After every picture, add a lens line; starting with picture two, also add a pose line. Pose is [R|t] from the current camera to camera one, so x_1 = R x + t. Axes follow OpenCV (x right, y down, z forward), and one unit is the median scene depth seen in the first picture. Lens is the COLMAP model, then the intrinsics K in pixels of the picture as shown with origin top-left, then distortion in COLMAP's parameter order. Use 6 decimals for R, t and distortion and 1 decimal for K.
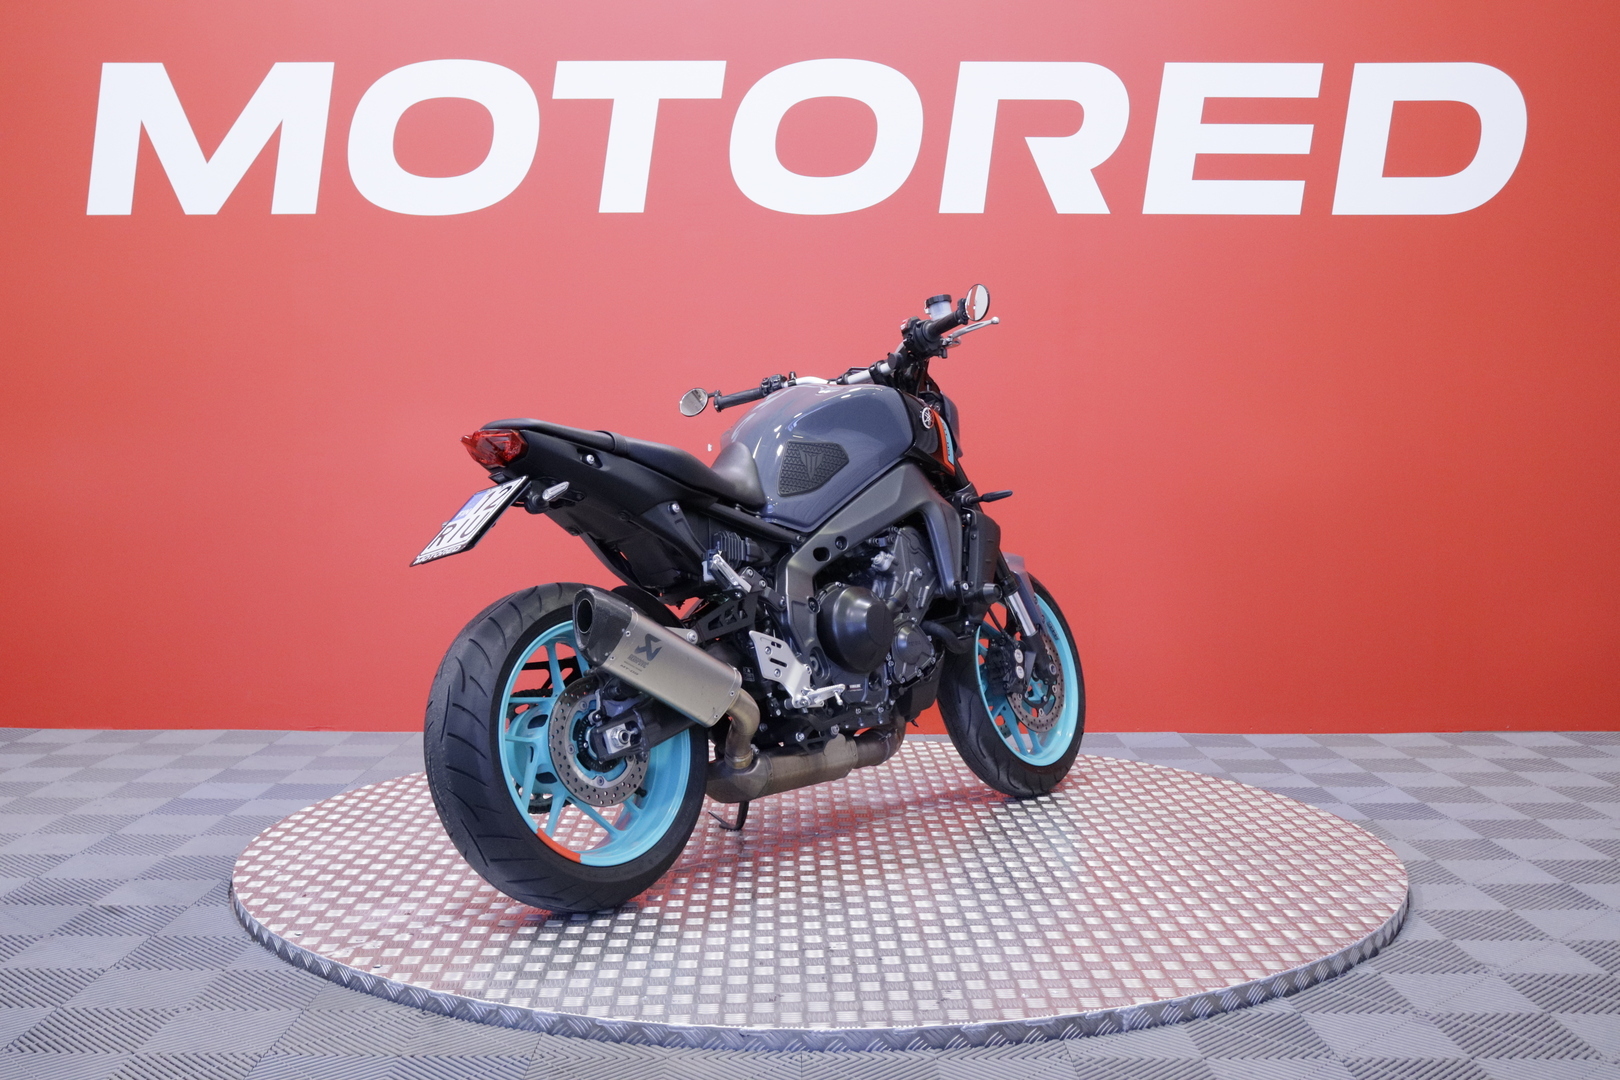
lens RADIAL K [[1772.0, 0, 817.2], [0, 1772.0, 535.3], [0, 0, 1]] dist [0.018862, 0.000000]
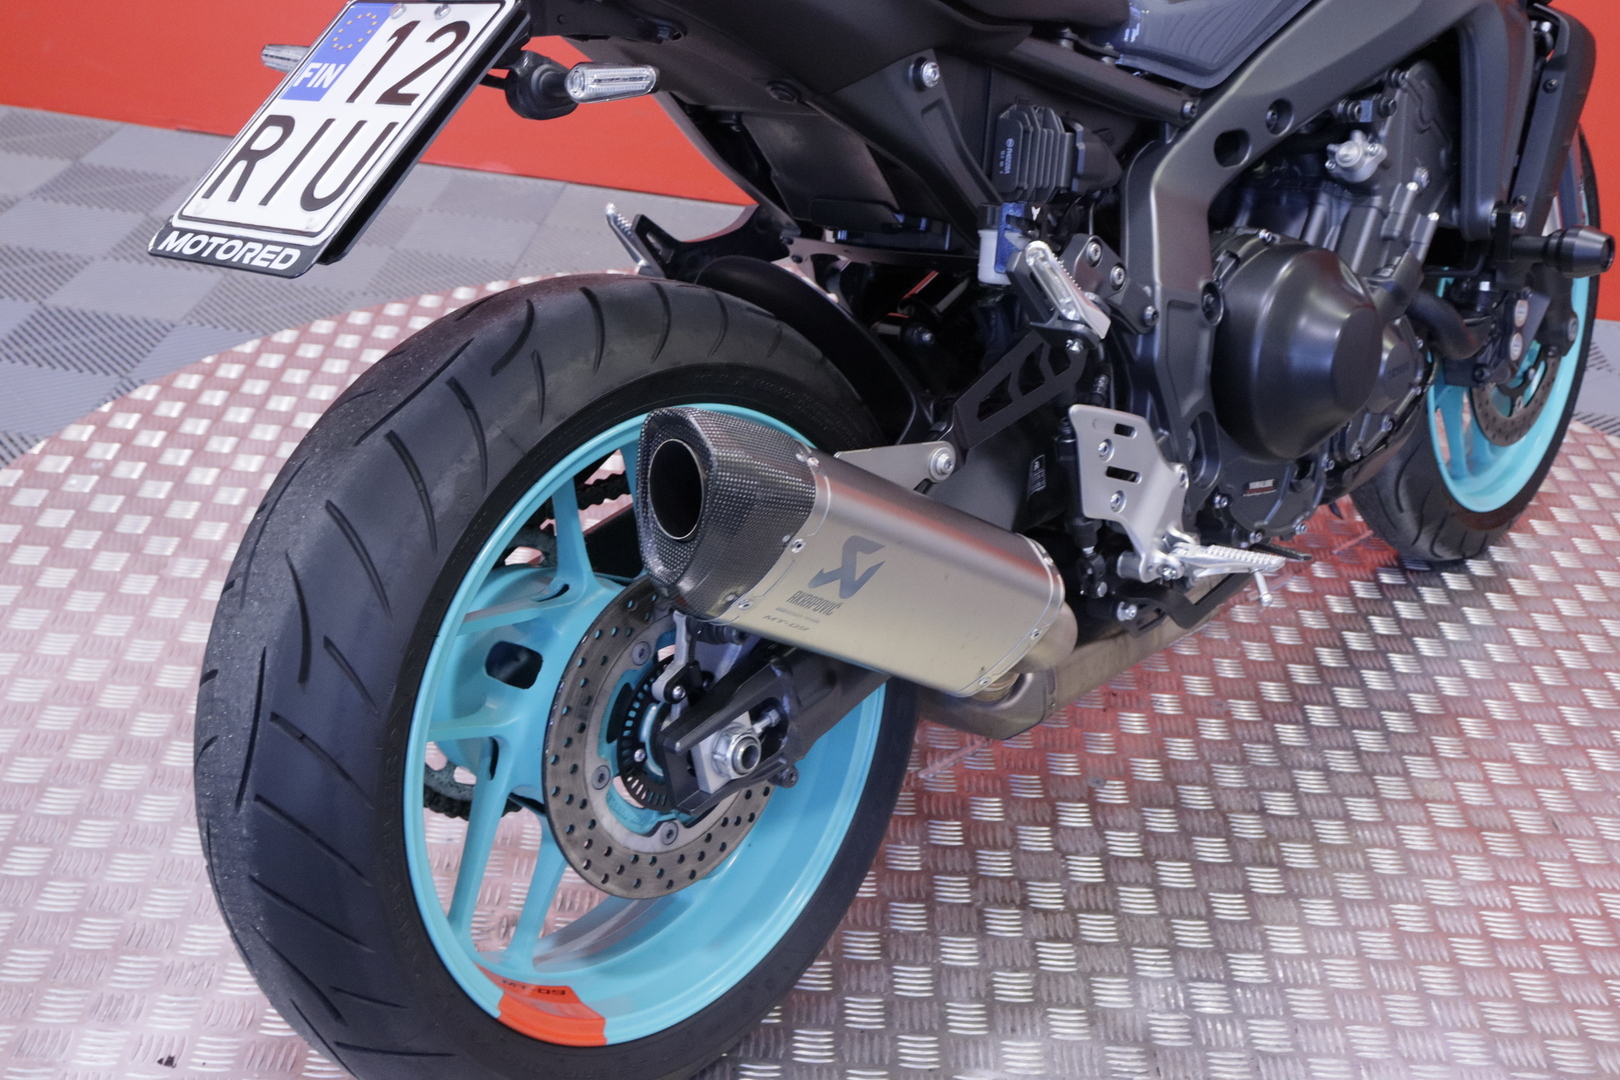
lens RADIAL K [[2001.5, 0, 804.8], [0, 2001.5, 546.8], [0, 0, 1]] dist [0.004450, 0.000000]
pose [[0.993692, 0.104840, 0.039821, -0.108419], [-0.111836, 0.899888, 0.421539, -0.093732], [0.008360, -0.423333, 0.905936, 0.589593]]
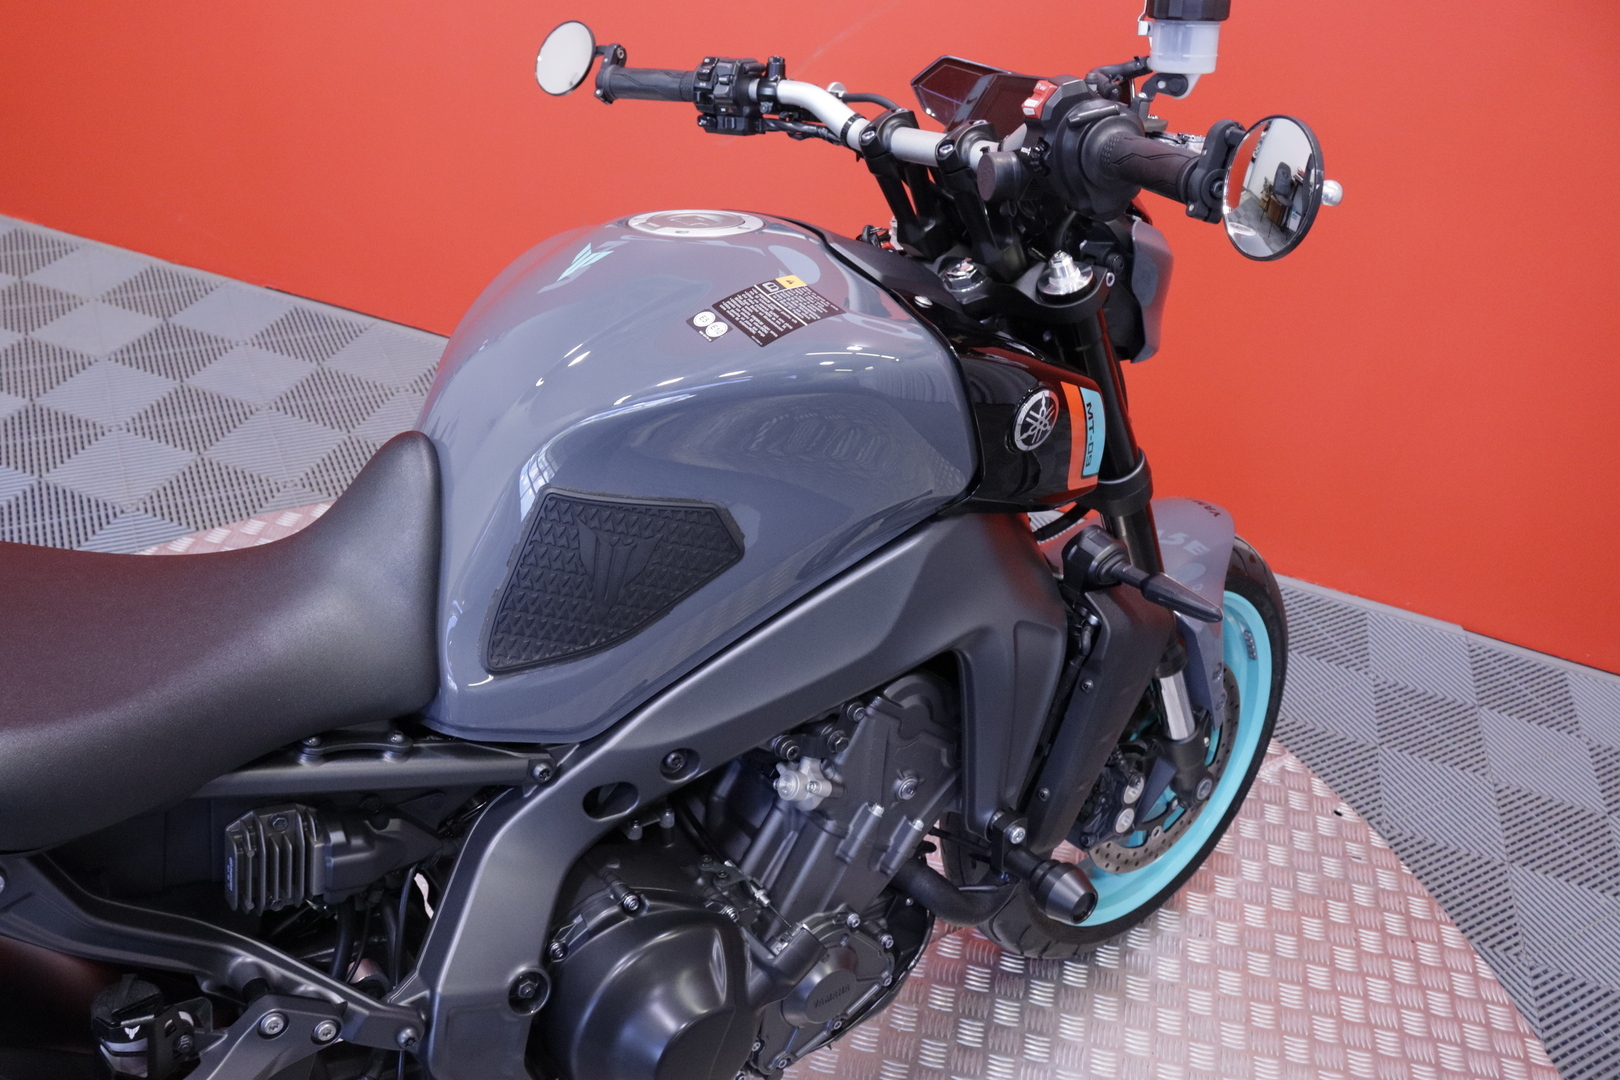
lens RADIAL K [[1325.5, 0, 809.4], [0, 1325.5, 534.7], [0, 0, 1]] dist [-0.106054, -0.001126]
pose [[0.962548, 0.249395, -0.106317, 0.059967], [-0.155323, 0.828700, 0.537708, -0.195393], [0.222207, -0.501057, 0.836401, 0.868085]]
